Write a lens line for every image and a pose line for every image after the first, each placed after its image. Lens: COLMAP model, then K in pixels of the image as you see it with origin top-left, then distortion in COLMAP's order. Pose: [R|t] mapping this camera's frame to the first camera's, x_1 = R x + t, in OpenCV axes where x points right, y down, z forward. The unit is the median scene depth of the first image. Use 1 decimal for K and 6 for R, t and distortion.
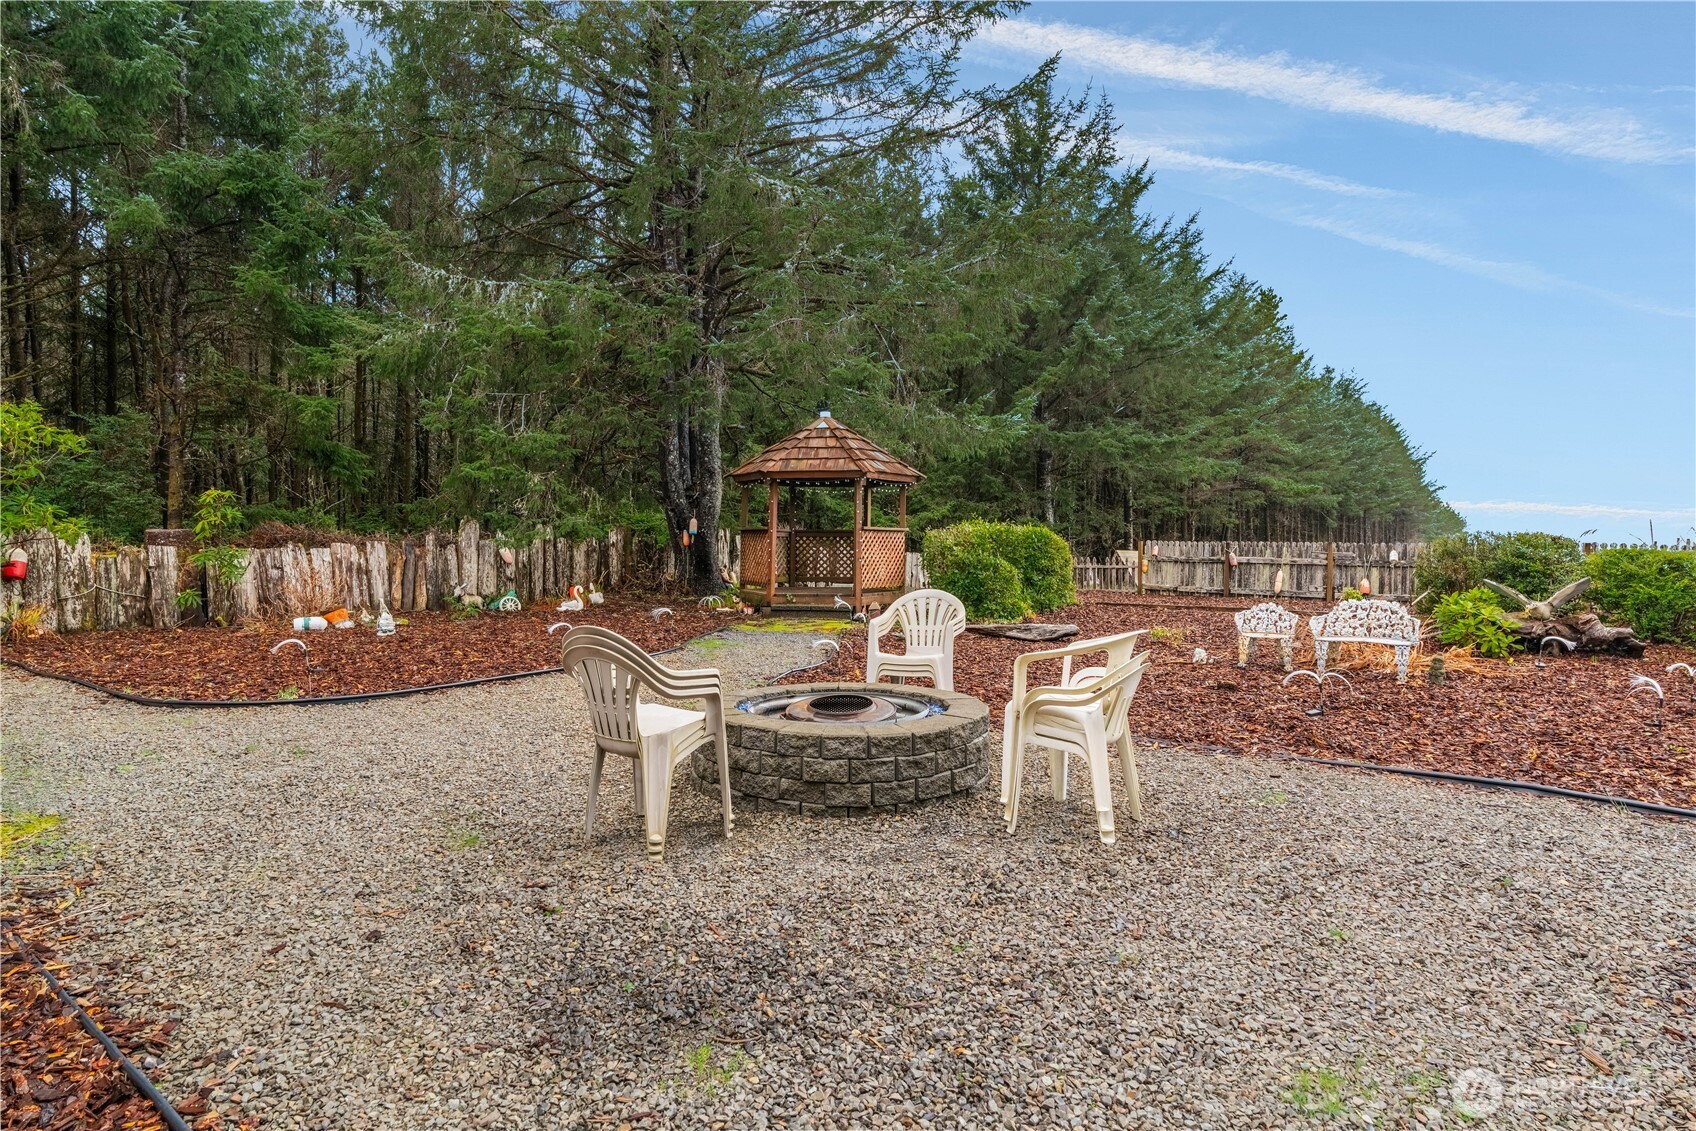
lens RADIAL K [[928.6, 0, 851.2], [0, 928.6, 570.7], [0, 0, 1]] dist [-0.002654, -0.000244]
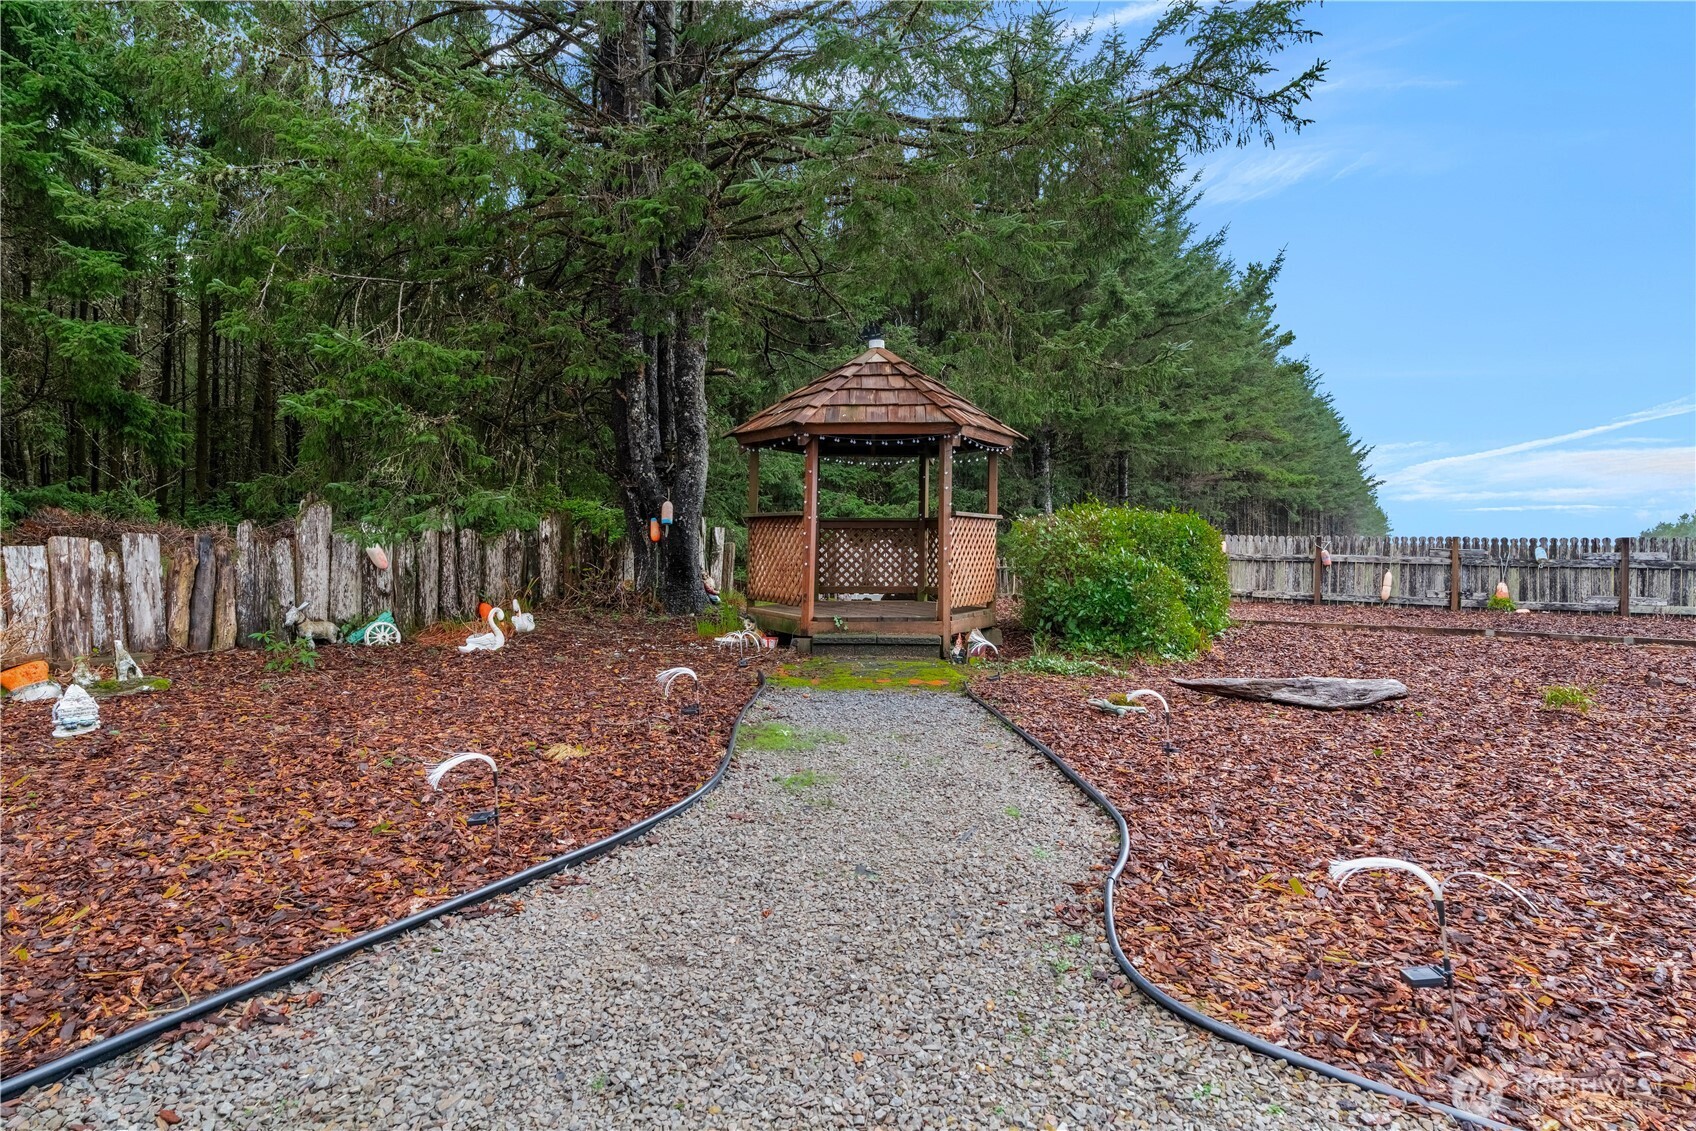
lens RADIAL K [[928.6, 0, 851.3], [0, 928.6, 550.2], [0, 0, 1]] dist [-0.002654, -0.000244]
pose [[0.996013, -0.001013, 0.089205, -0.104812], [0.002518, 0.999856, -0.016759, -0.009294], [-0.089175, 0.016917, 0.995872, 0.337059]]
